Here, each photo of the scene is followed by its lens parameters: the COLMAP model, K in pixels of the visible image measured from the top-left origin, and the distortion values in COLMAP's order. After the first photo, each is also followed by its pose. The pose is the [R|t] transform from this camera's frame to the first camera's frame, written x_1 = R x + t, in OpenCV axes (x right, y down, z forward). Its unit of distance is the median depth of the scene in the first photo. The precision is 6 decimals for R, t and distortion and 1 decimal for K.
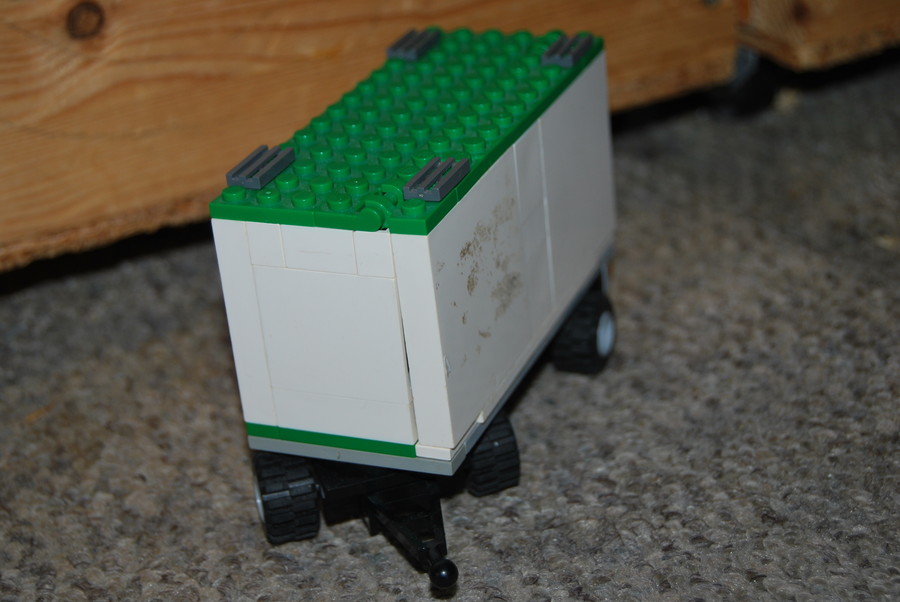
lens RADIAL K [[1742.9, 0, 450.0], [0, 1742.9, 301.0], [0, 0, 1]] dist [-0.015428, -0.188876]
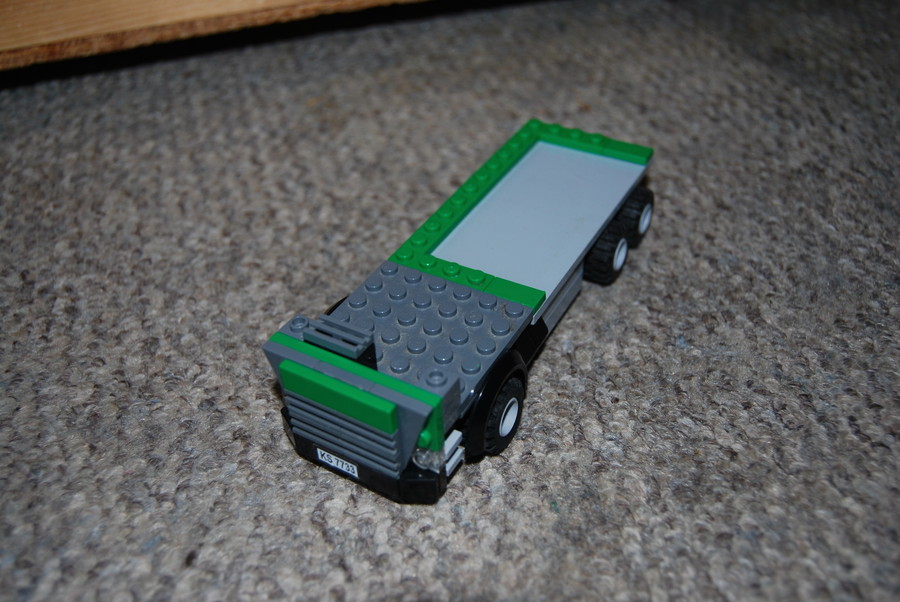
lens RADIAL K [[867.7, 0, 450.0], [0, 867.7, 301.0], [0, 0, 1]] dist [-0.084349, 0.022655]
pose [[0.989147, 0.132393, -0.063720, -0.015545], [-0.113320, 0.963459, 0.242705, 0.034901], [0.093524, -0.232850, 0.968005, 0.112082]]
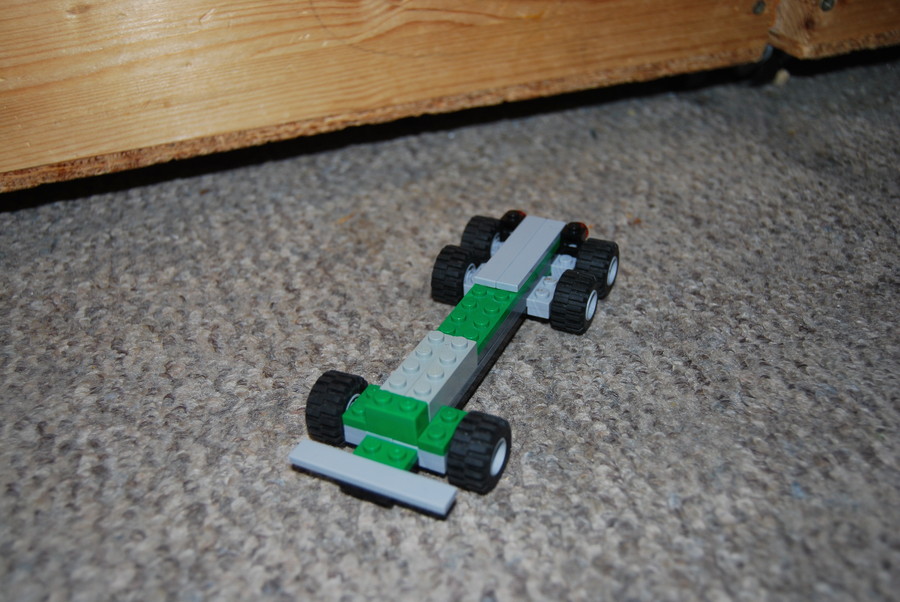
lens RADIAL K [[875.4, 0, 450.0], [0, 875.4, 301.0], [0, 0, 1]] dist [-0.087837, 0.027335]
pose [[0.994040, 0.101296, -0.040303, -0.103044], [-0.094799, 0.985704, 0.139286, 0.017440], [0.053836, -0.134635, 0.989432, 0.177115]]
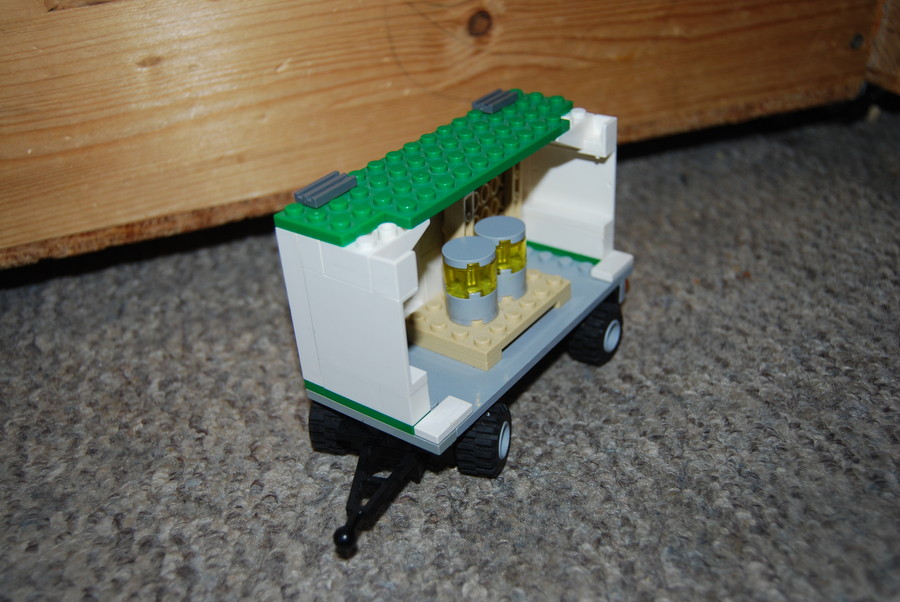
lens RADIAL K [[867.7, 0, 450.0], [0, 867.7, 301.0], [0, 0, 1]] dist [-0.084349, 0.022655]
pose [[0.993090, 0.082304, -0.083653, -0.165190], [-0.073739, 0.992172, 0.100780, 0.006491], [0.091293, -0.093915, 0.991386, 0.245680]]
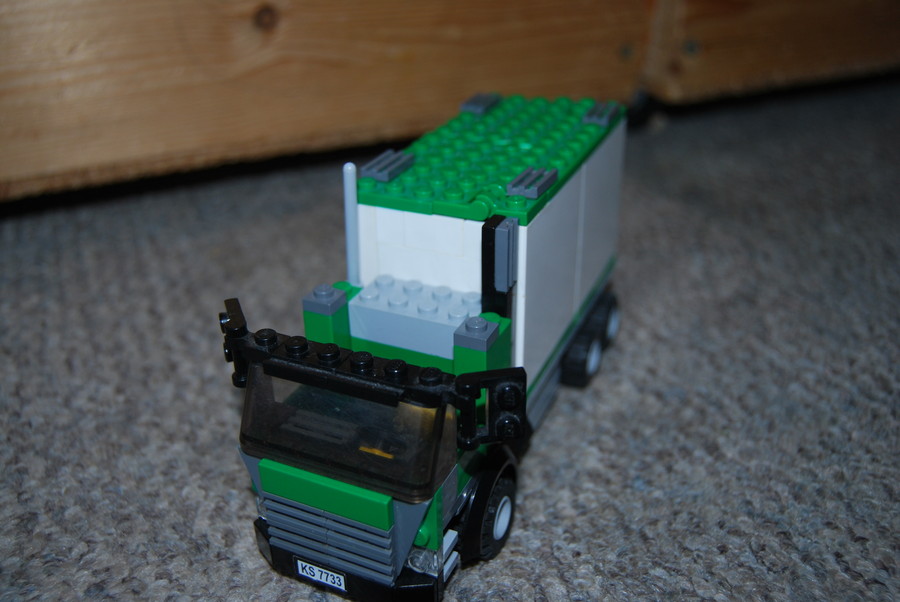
lens RADIAL K [[869.1, 0, 450.0], [0, 869.1, 301.0], [0, 0, 1]] dist [-0.078449, 0.011502]
pose [[0.996052, 0.084475, 0.027270, -0.035130], [-0.085562, 0.995467, 0.041531, 0.065402], [-0.023638, -0.043700, 0.998765, 0.172353]]
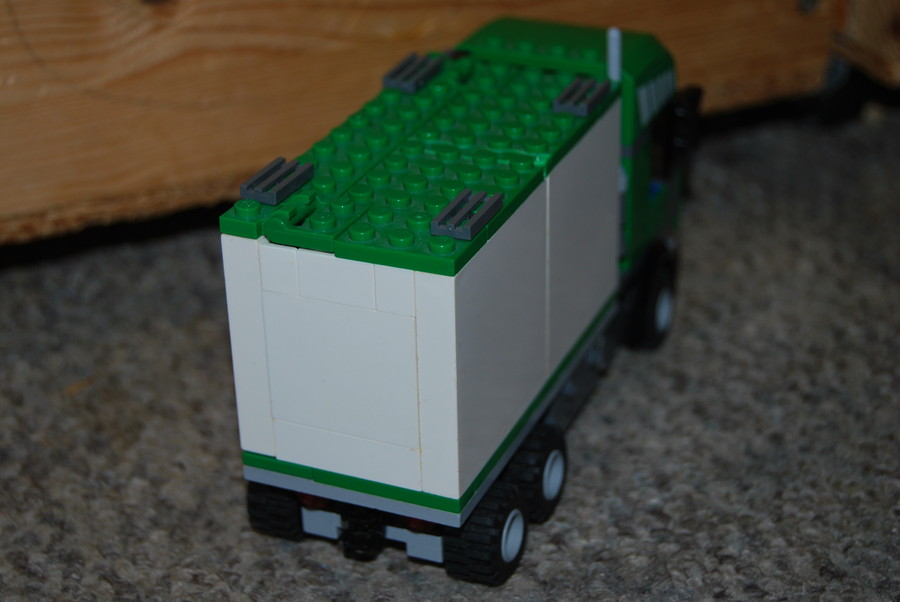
lens RADIAL K [[1733.7, 0, 450.0], [0, 1733.7, 301.0], [0, 0, 1]] dist [-0.011761, -0.197014]
pose [[0.996154, 0.083364, -0.026989, -0.009229], [-0.082467, 0.996054, 0.032809, -0.034100], [0.029618, -0.030457, 0.999097, 0.044121]]
